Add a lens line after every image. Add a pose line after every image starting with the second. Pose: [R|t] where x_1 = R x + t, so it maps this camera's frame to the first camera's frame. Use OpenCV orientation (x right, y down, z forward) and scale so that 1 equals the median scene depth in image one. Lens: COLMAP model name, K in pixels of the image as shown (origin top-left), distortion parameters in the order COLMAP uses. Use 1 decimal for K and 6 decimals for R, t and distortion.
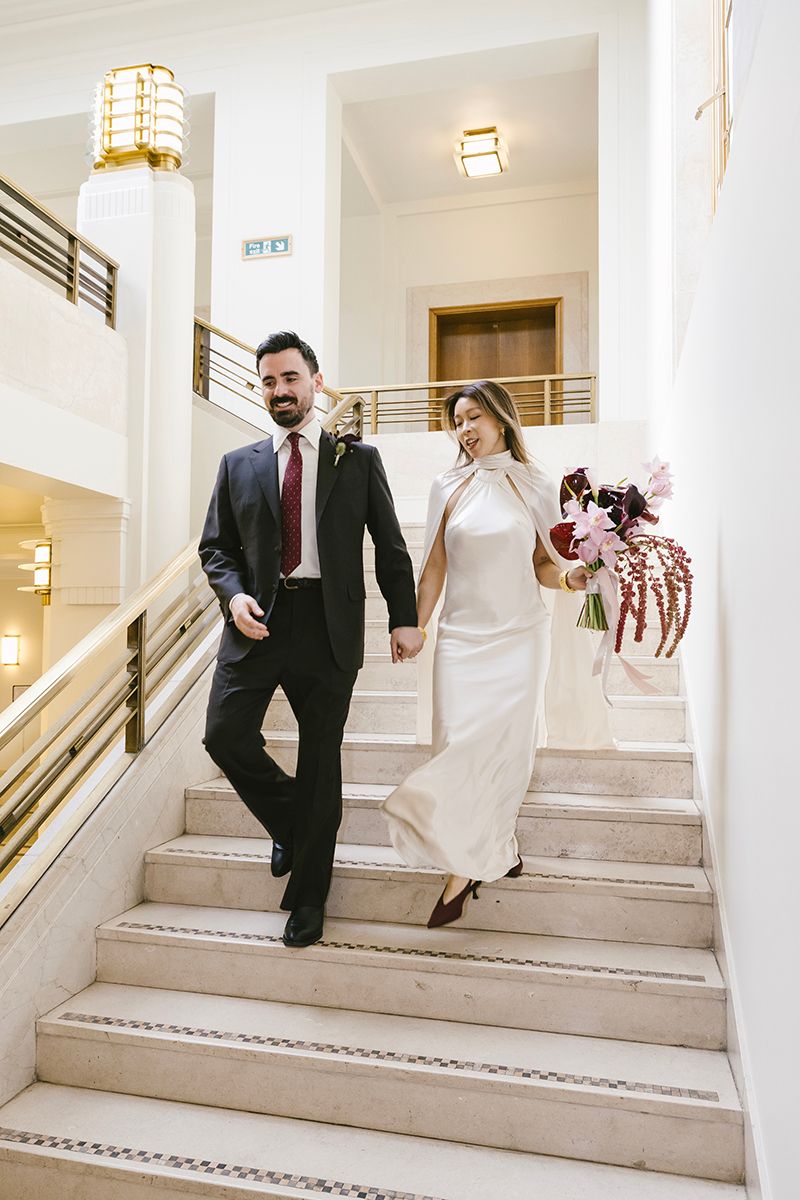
lens RADIAL K [[852.5, 0, 400.2], [0, 852.5, 605.7], [0, 0, 1]] dist [-0.020743, -0.000850]
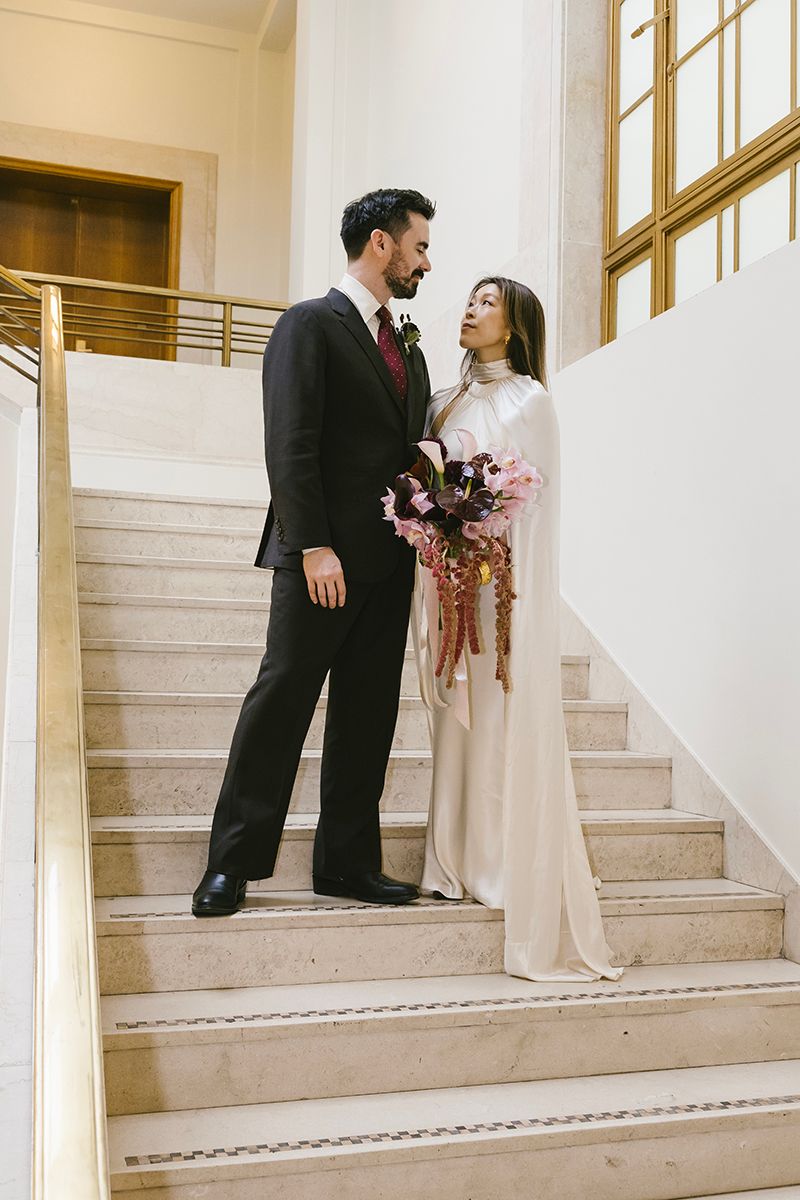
lens RADIAL K [[1196.4, 0, 401.1], [0, 1196.4, 597.1], [0, 0, 1]] dist [-0.004377, 0.000000]
pose [[0.860578, 0.046851, 0.507159, -0.559618], [-0.040972, 0.998901, -0.022753, -0.005138], [-0.507668, -0.001199, 0.861552, 0.172869]]
